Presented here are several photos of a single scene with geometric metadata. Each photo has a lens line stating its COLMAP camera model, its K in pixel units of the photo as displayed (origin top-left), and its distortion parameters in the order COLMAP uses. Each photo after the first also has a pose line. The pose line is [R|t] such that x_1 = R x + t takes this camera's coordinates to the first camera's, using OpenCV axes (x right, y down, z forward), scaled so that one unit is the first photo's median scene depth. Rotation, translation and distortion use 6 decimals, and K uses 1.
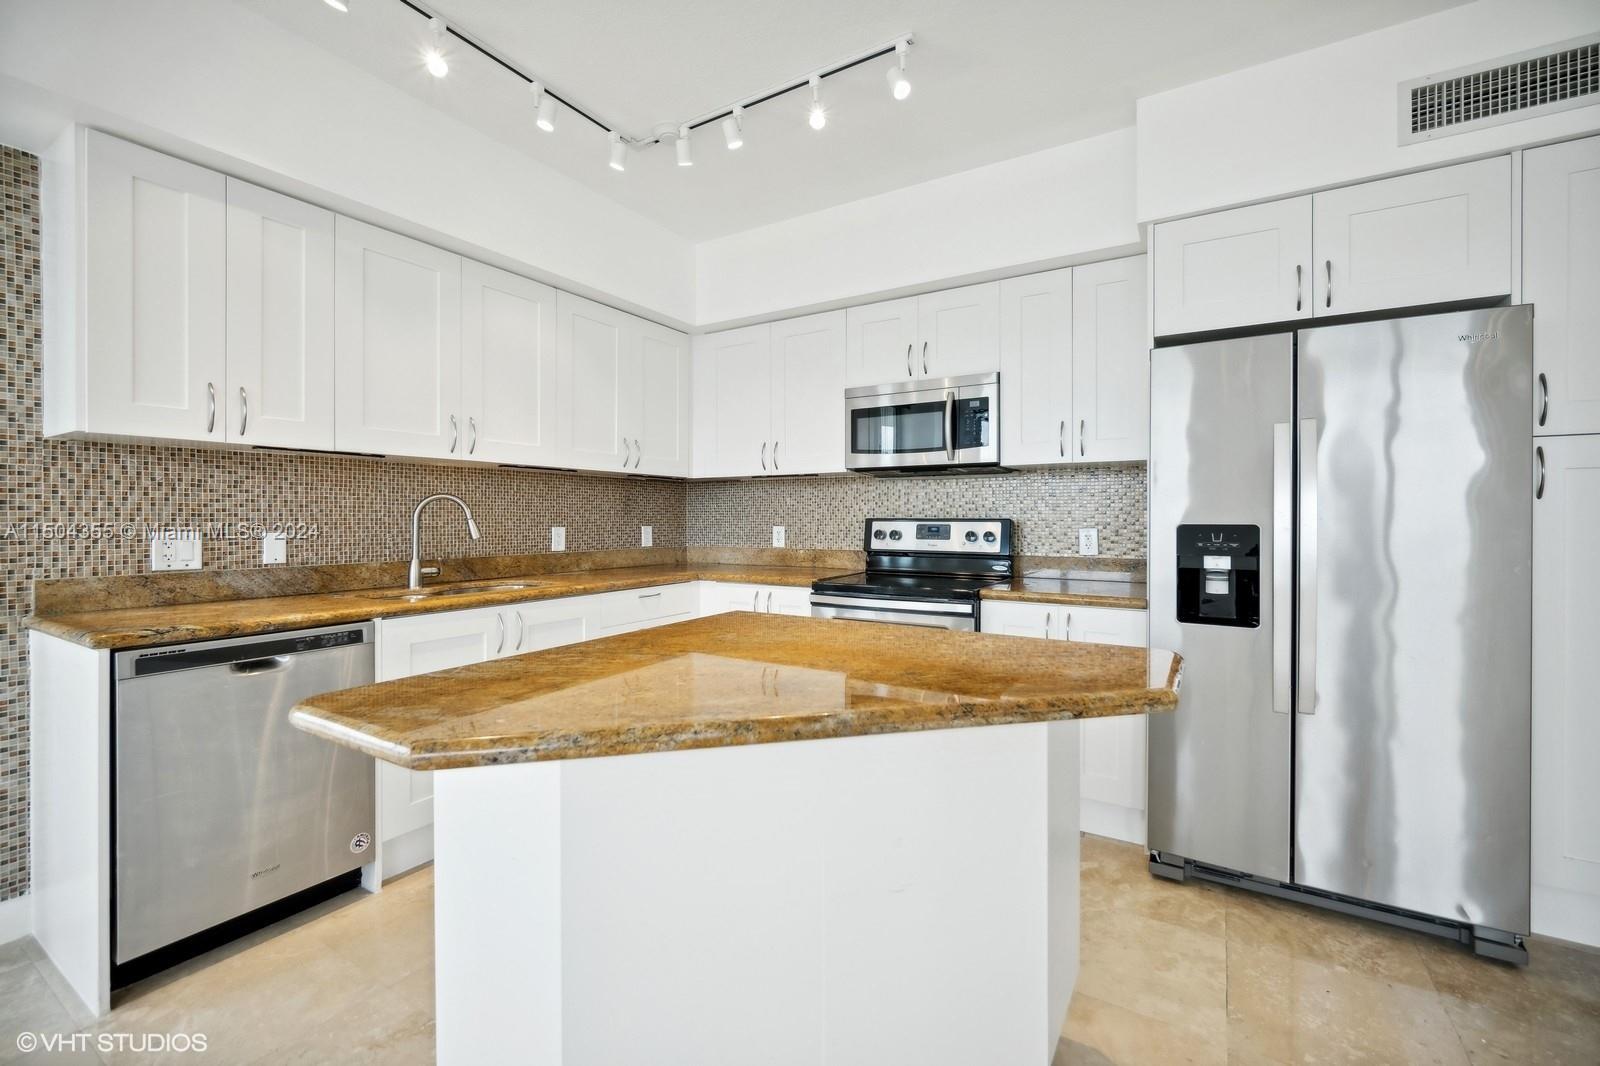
lens RADIAL K [[686.2, 0, 790.5], [0, 686.2, 521.2], [0, 0, 1]] dist [-0.002403, -0.000052]
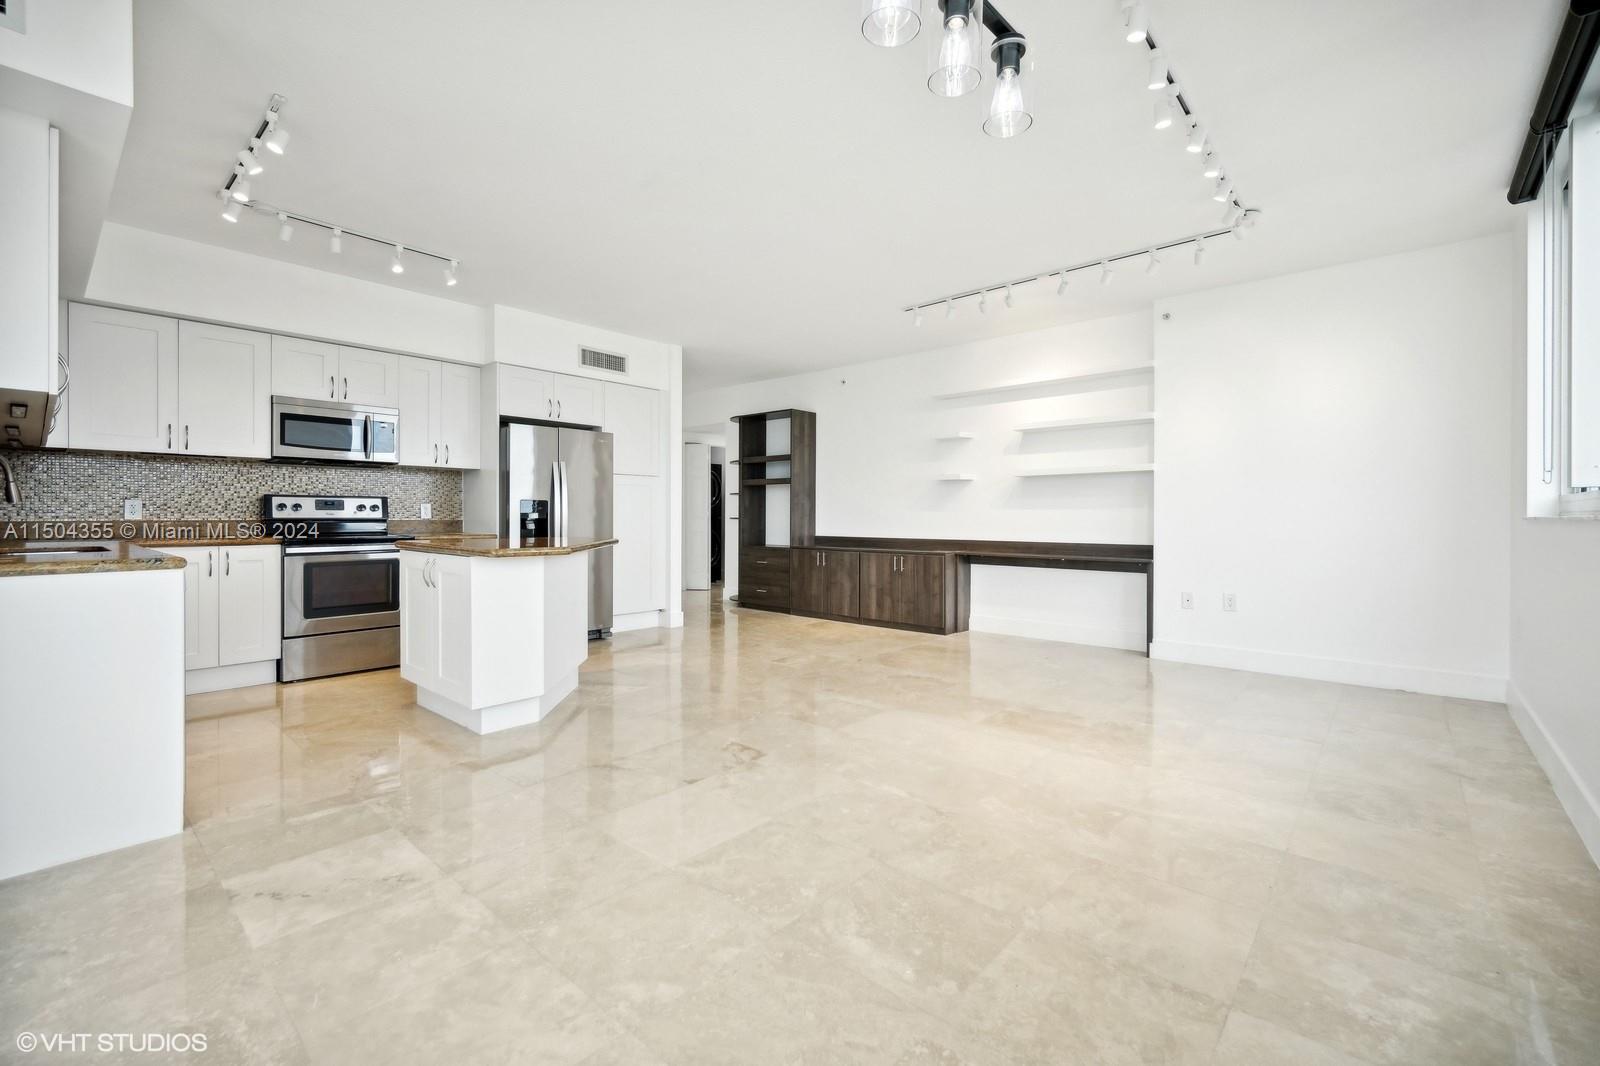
lens RADIAL K [[686.2, 0, 837.0], [0, 686.2, 514.9], [0, 0, 1]] dist [-0.002403, -0.000052]
pose [[0.118412, 0.000900, 0.992964, -1.168259], [0.001986, 0.999997, -0.001144, 0.043145], [-0.992963, 0.002108, 0.118410, -0.246888]]
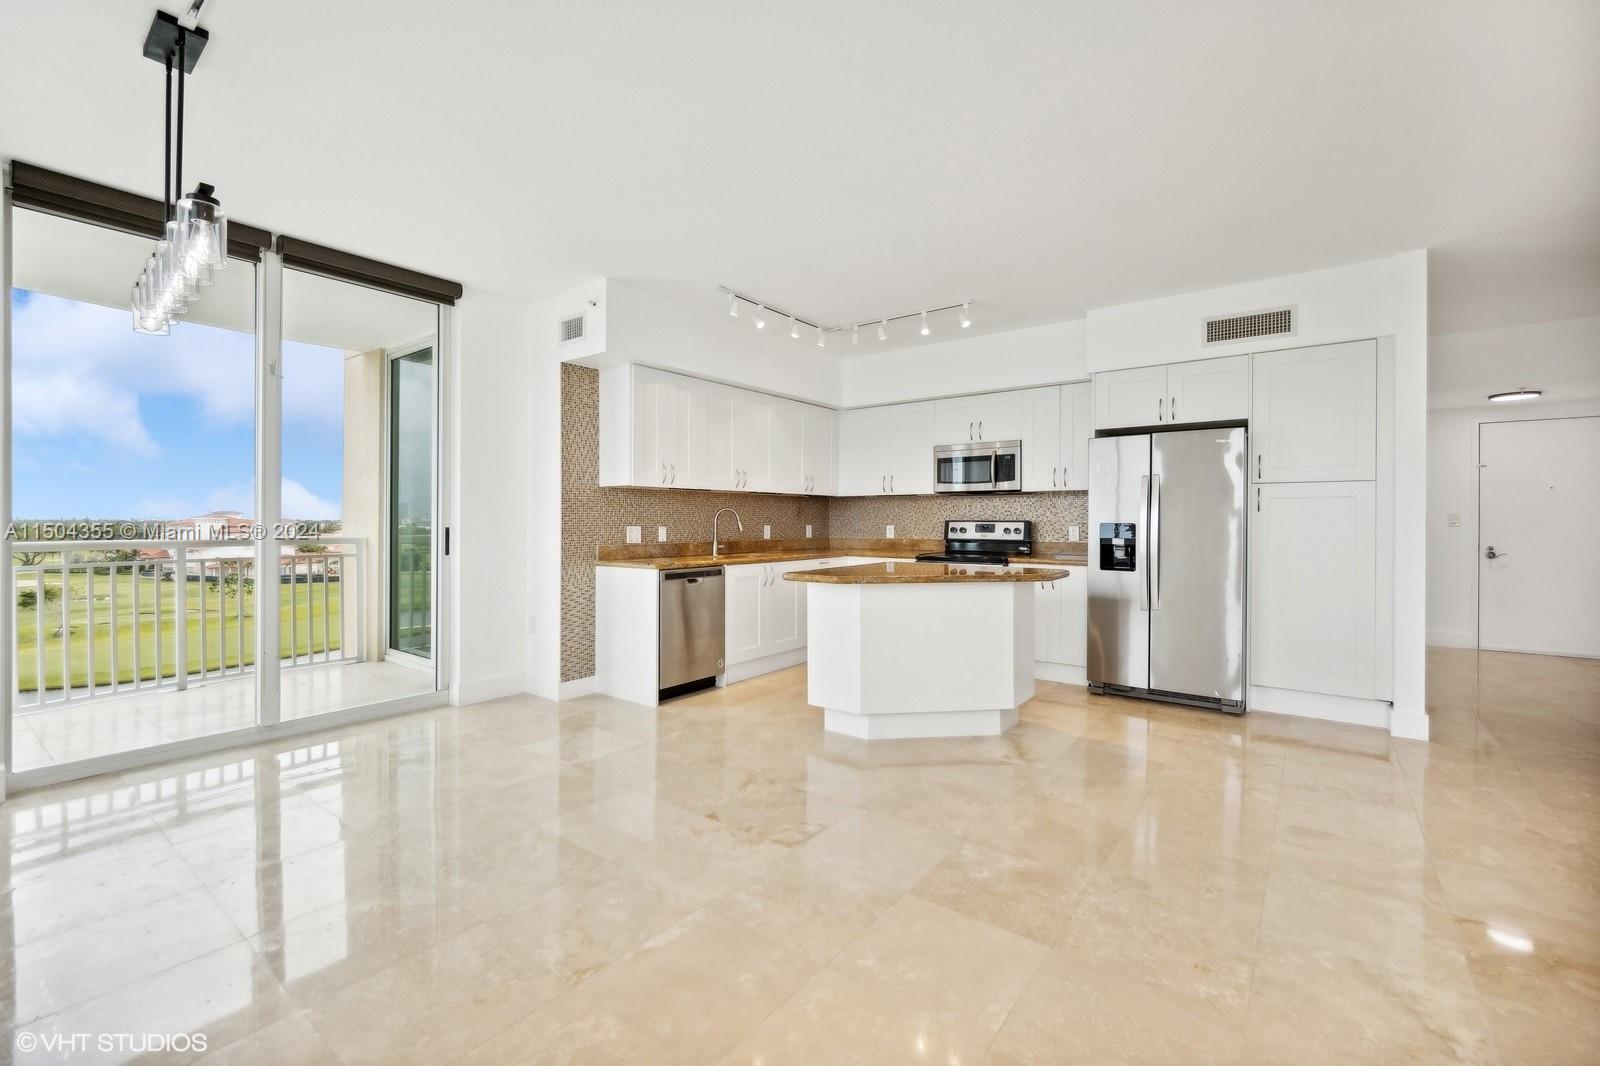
lens RADIAL K [[686.2, 0, 781.6], [0, 686.2, 524.8], [0, 0, 1]] dist [-0.002403, -0.000052]
pose [[0.994229, 0.001178, -0.107272, -0.125672], [-0.001000, 0.999998, 0.001714, 0.004873], [0.107274, -0.001596, 0.994228, -0.834442]]
